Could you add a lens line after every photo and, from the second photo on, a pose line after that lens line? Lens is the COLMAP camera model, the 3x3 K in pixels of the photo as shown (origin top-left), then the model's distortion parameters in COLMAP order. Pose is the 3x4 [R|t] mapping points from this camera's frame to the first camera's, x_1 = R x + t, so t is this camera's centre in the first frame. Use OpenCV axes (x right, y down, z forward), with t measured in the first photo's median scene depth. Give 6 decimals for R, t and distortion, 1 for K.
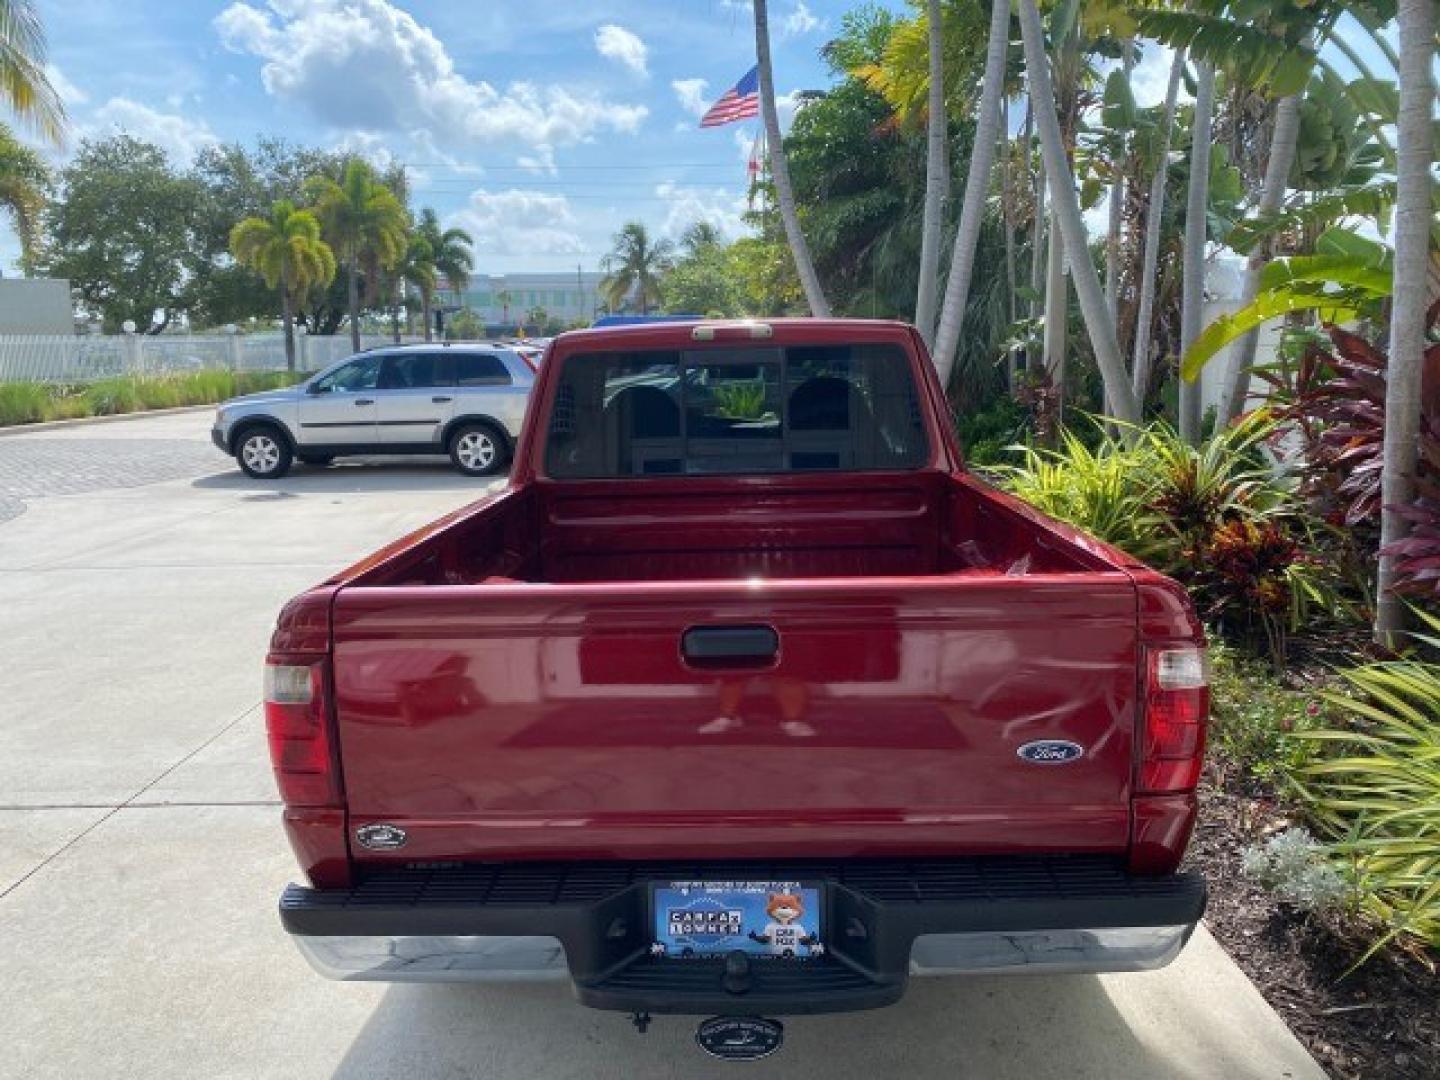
lens RADIAL K [[1132.4, 0, 719.6], [0, 1132.4, 535.9], [0, 0, 1]] dist [0.008671, -0.005834]
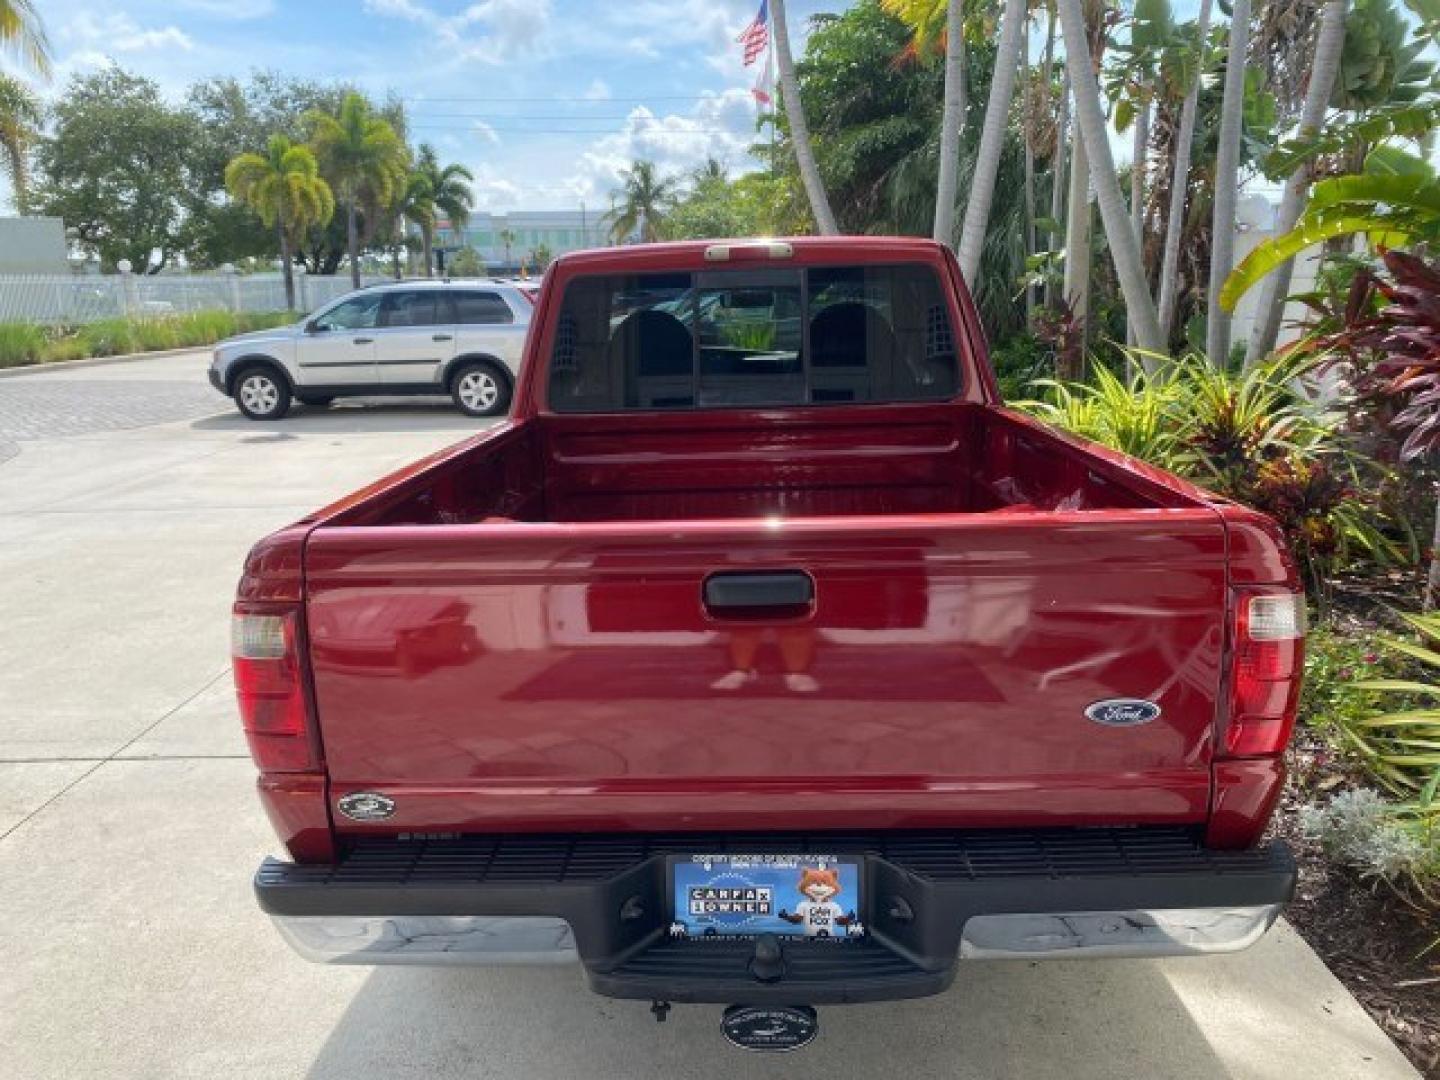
lens RADIAL K [[1137.7, 0, 720.9], [0, 1137.7, 541.4], [0, 0, 1]] dist [-0.000662, 0.002705]
pose [[0.999987, -0.001942, -0.004655, -0.001944], [0.002193, 0.998511, 0.054511, 0.001170], [0.004542, -0.054520, 0.998502, 0.015154]]
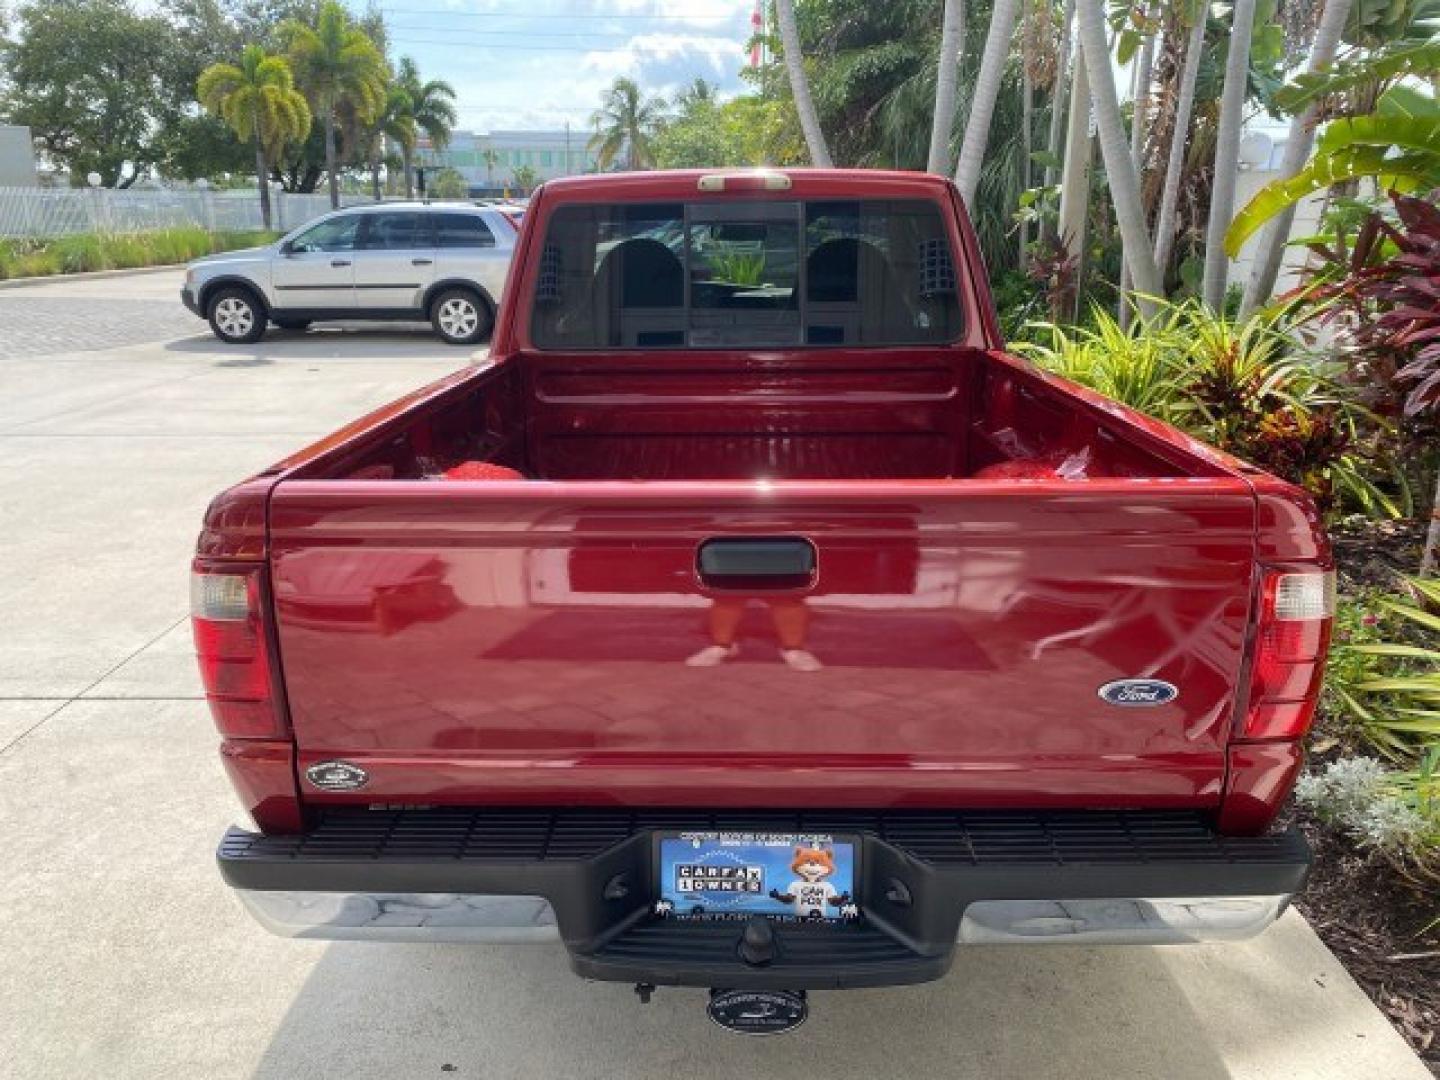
lens RADIAL K [[1137.7, 0, 720.9], [0, 1137.7, 541.4], [0, 0, 1]] dist [-0.000662, 0.002705]
pose [[0.999790, 0.016277, 0.012436, -0.003340], [-0.017591, 0.993316, 0.114076, -0.001215], [-0.010496, -0.114271, 0.993394, 0.022493]]
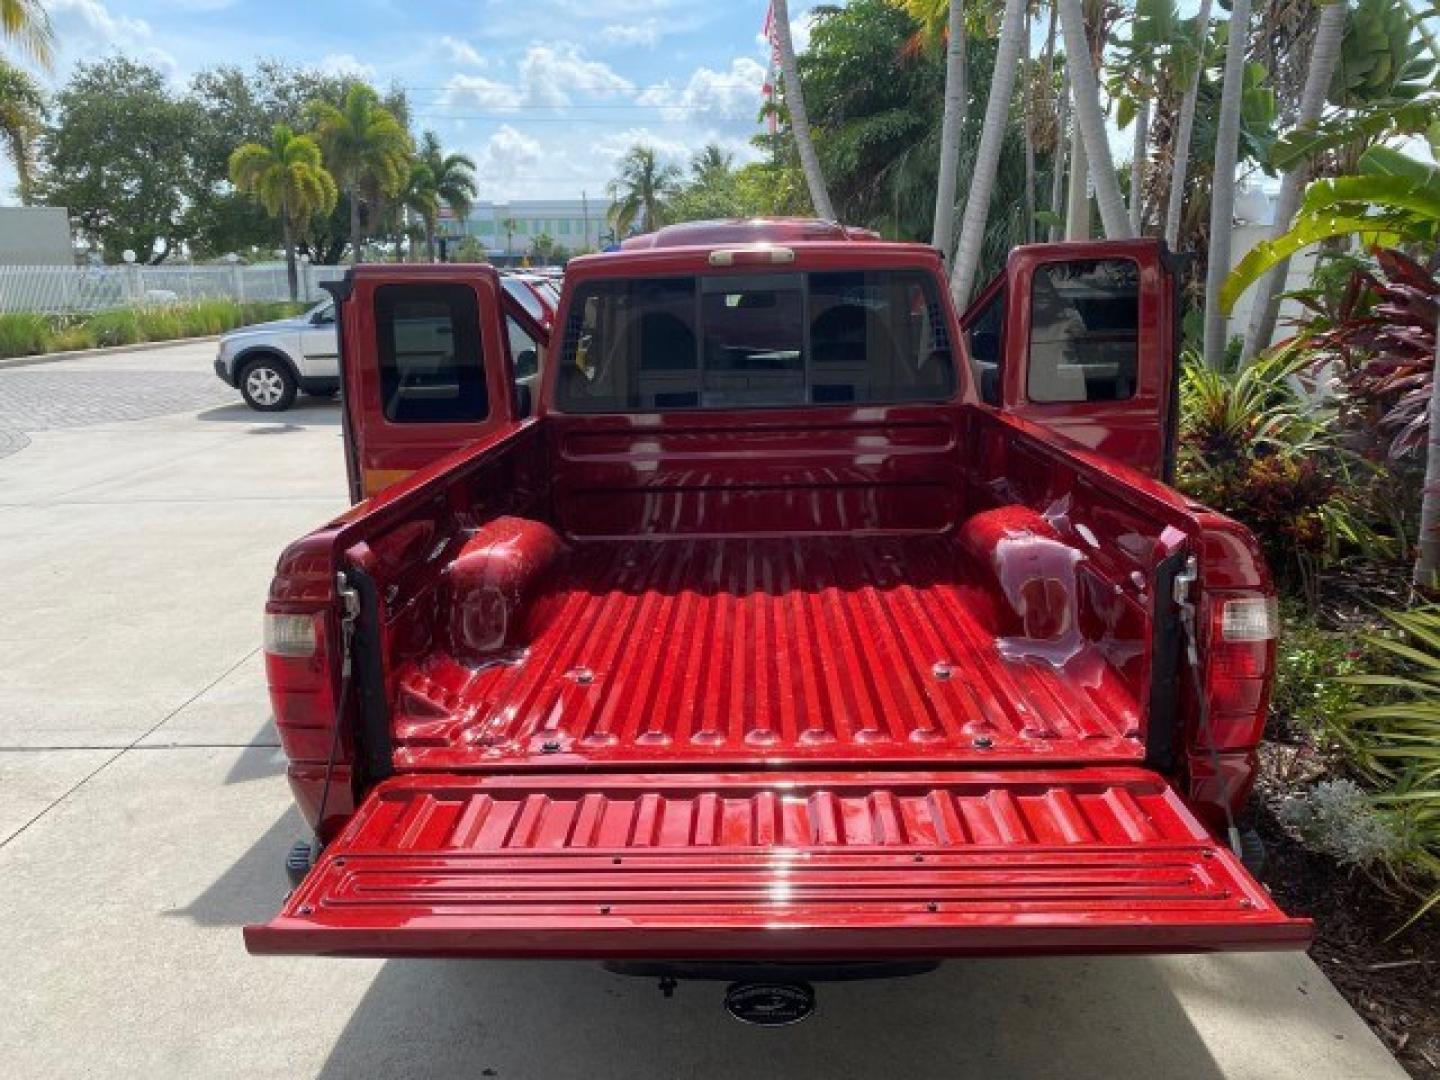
lens RADIAL K [[1134.8, 0, 718.4], [0, 1134.8, 539.2], [0, 0, 1]] dist [0.003534, 0.000068]
pose [[0.999969, 0.000250, -0.007880, -0.002257], [0.000241, 0.998063, 0.062207, -0.000796], [0.007880, -0.062207, 0.998032, 0.008655]]
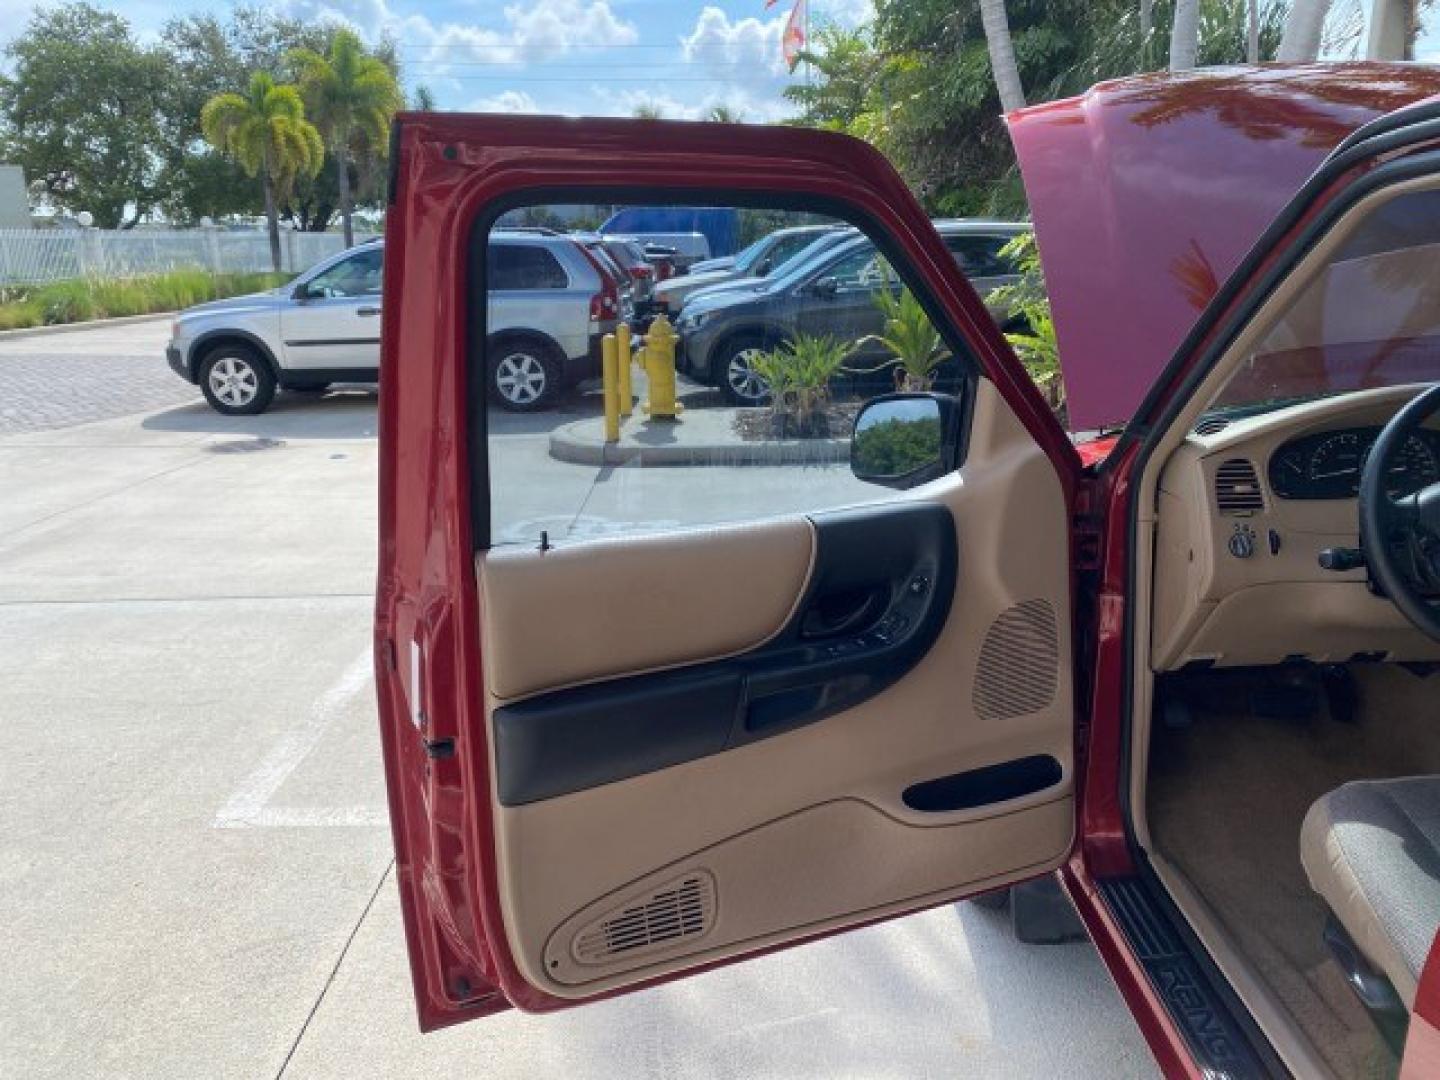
lens RADIAL K [[1134.8, 0, 718.4], [0, 1134.8, 539.2], [0, 0, 1]] dist [0.003534, 0.000068]
pose [[0.999999, -0.001019, 0.000905, -0.085234], [0.000937, 0.996295, 0.085998, -0.033184], [-0.000989, -0.085997, 0.996295, 0.244738]]
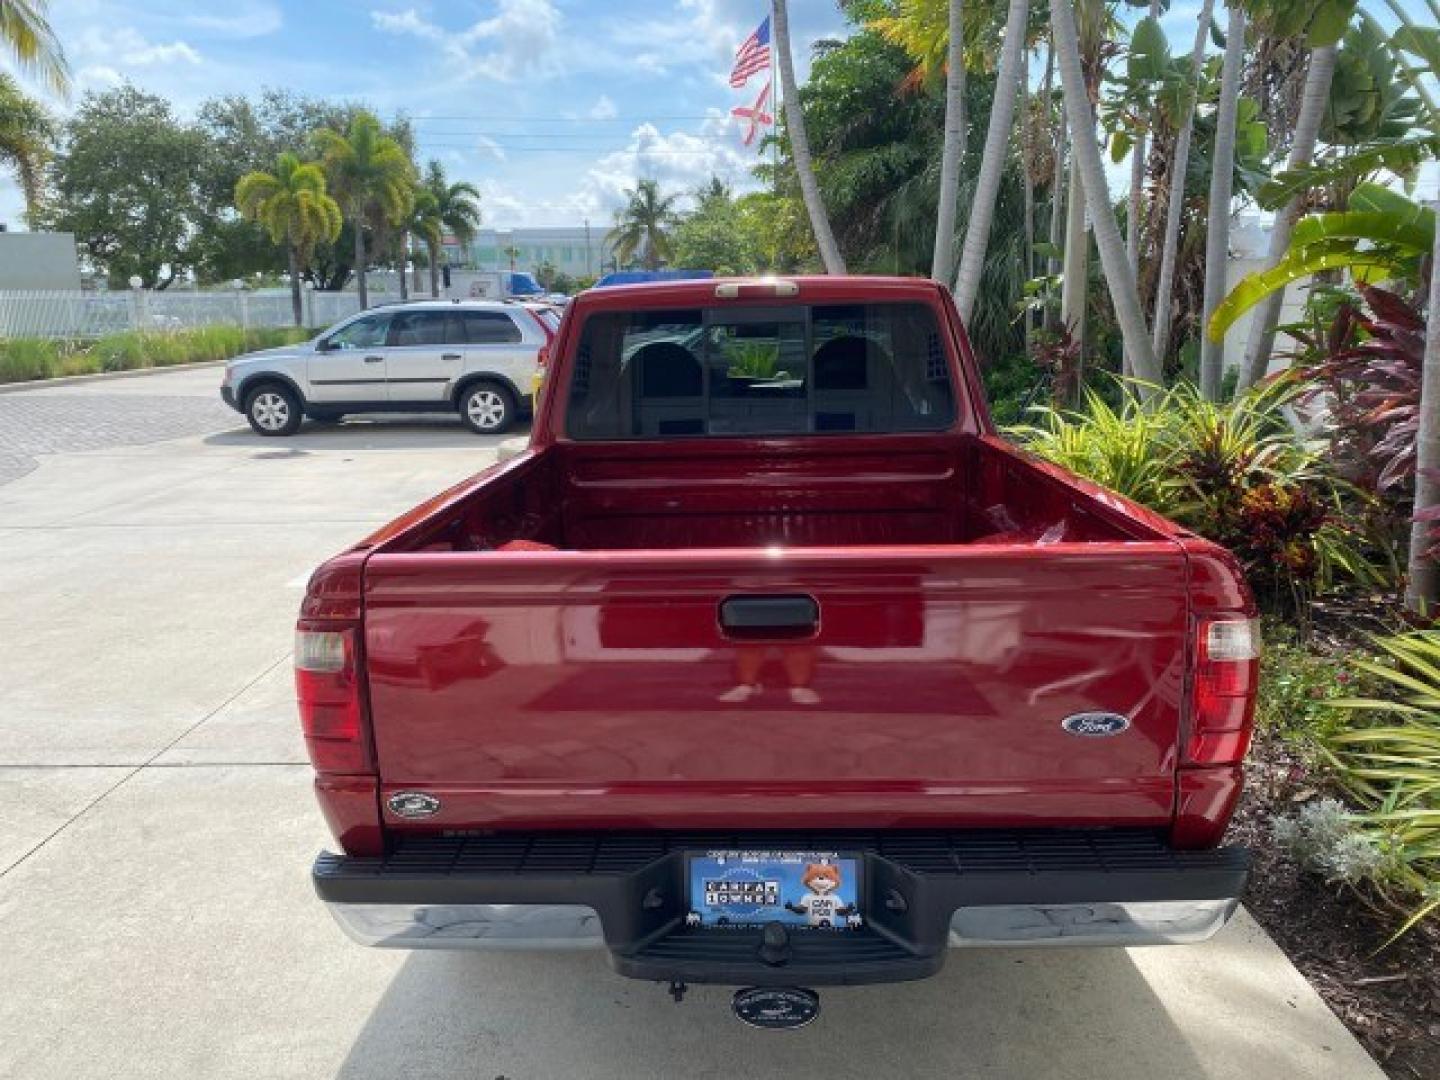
lens RADIAL K [[1134.8, 0, 718.4], [0, 1134.8, 539.2], [0, 0, 1]] dist [0.003534, 0.000068]
pose [[0.999961, 0.004472, -0.007668, -0.003366], [-0.004169, 0.999226, 0.039116, -0.000768], [0.007837, -0.039082, 0.999205, 0.002721]]
